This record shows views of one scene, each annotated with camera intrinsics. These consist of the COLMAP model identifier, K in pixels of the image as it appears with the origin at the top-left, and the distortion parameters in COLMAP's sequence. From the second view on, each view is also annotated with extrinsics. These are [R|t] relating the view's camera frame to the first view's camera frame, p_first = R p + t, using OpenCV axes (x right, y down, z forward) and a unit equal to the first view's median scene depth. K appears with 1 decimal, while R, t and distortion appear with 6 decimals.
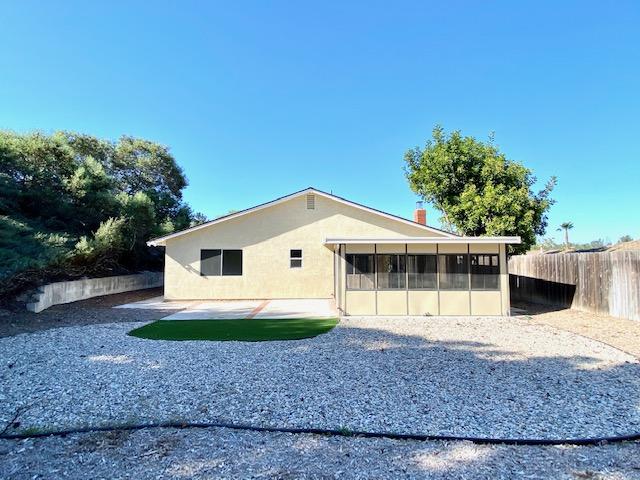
lens RADIAL K [[333.1, 0, 320.0], [0, 333.1, 240.0], [0, 0, 1]] dist [0.034120, -0.026197]
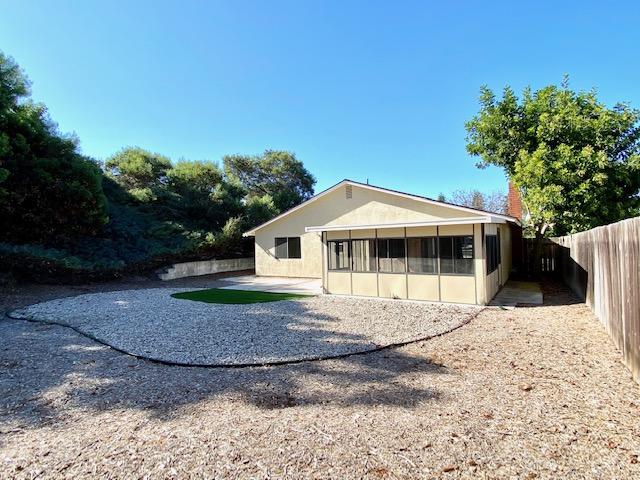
lens RADIAL K [[333.1, 0, 320.0], [0, 333.1, 240.0], [0, 0, 1]] dist [0.034120, -0.026197]
pose [[0.835881, -0.024933, -0.548345, 0.499583], [0.052757, 0.997992, 0.035044, -0.000369], [0.546370, -0.058222, 0.835518, 0.022155]]
